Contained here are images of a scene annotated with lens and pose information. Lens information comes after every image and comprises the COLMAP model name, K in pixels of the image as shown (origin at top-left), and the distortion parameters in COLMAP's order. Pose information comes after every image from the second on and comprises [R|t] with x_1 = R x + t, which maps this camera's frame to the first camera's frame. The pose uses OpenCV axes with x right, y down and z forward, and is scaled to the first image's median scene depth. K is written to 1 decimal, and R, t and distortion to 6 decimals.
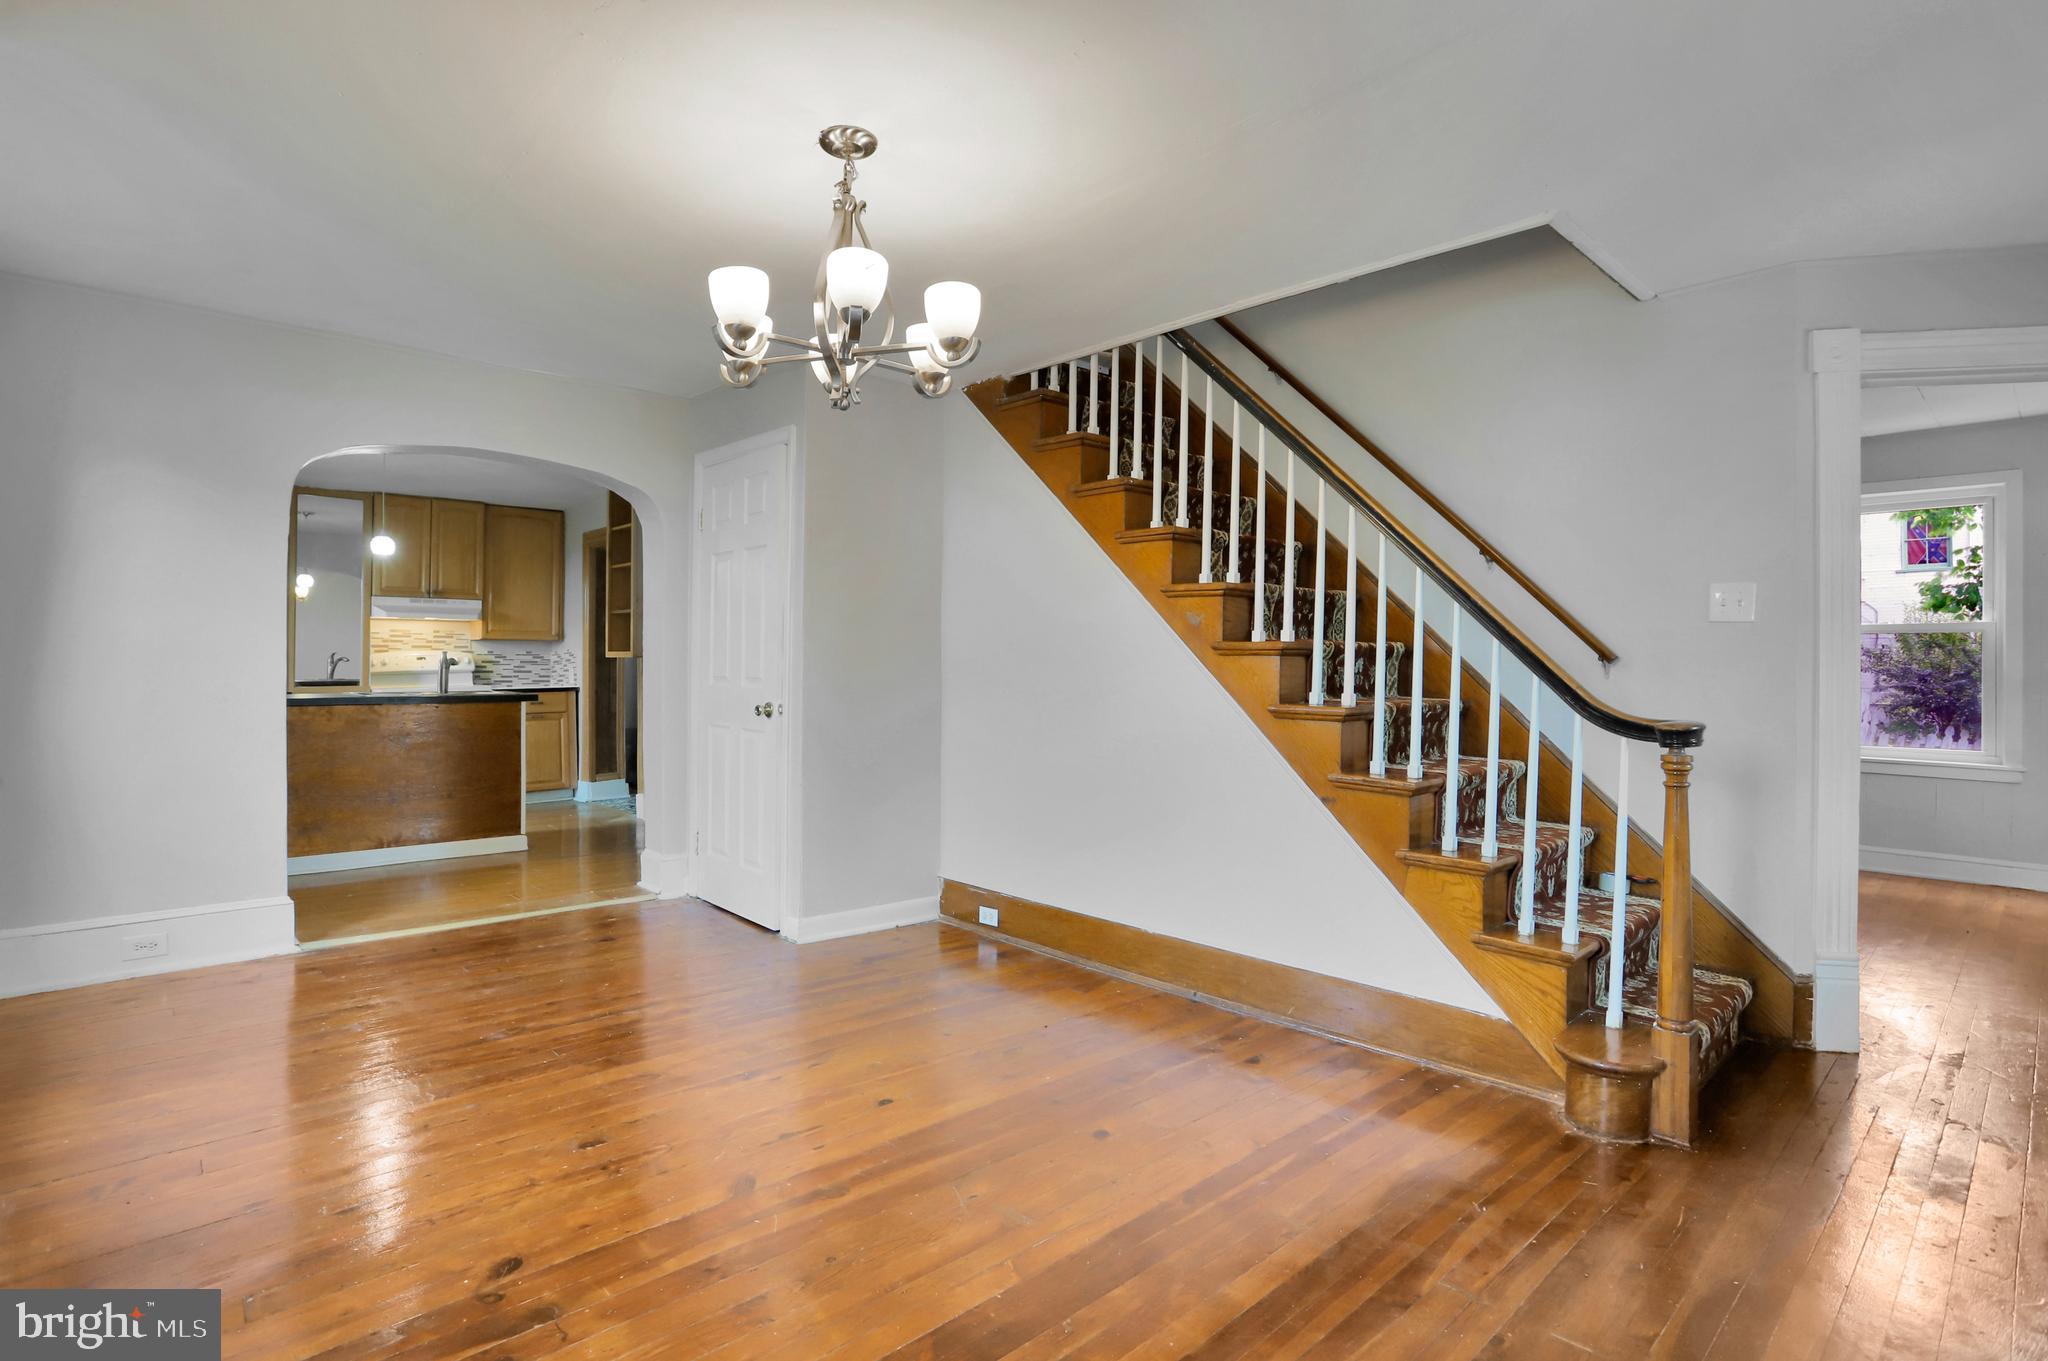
lens RADIAL K [[1003.5, 0, 1020.3], [0, 1003.5, 671.4], [0, 0, 1]] dist [-0.056821, 0.023479]
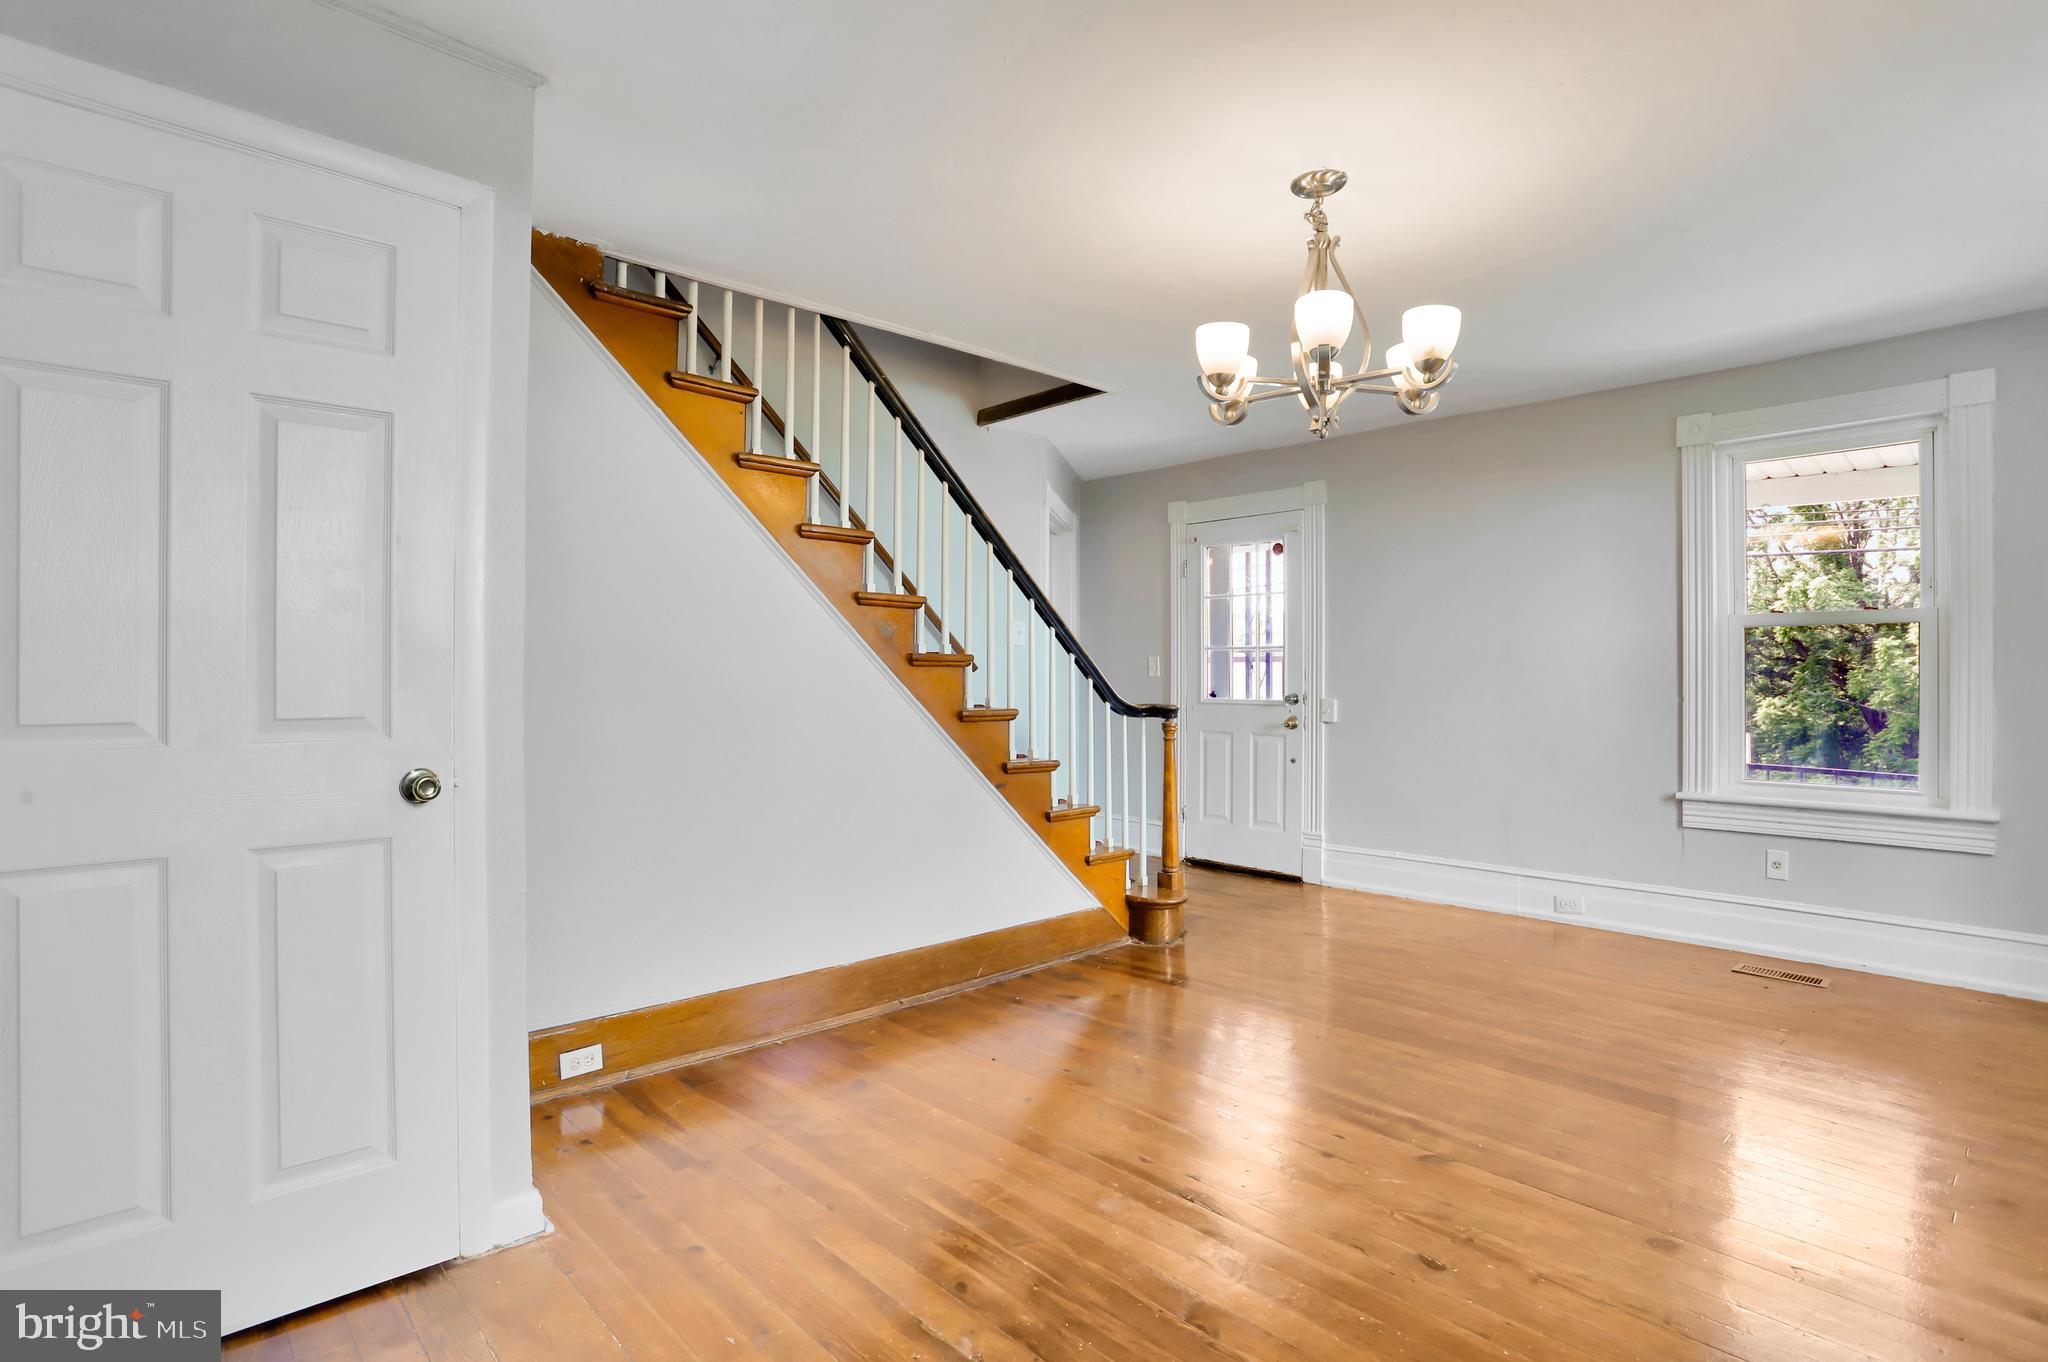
lens RADIAL K [[1019.5, 0, 1021.7], [0, 1019.5, 680.9], [0, 0, 1]] dist [-0.059279, 0.034024]
pose [[-0.002005, -0.013011, 0.999913, -1.068713], [0.001224, 0.999915, 0.013014, -0.016278], [-0.999997, 0.001250, -0.001989, 1.124018]]
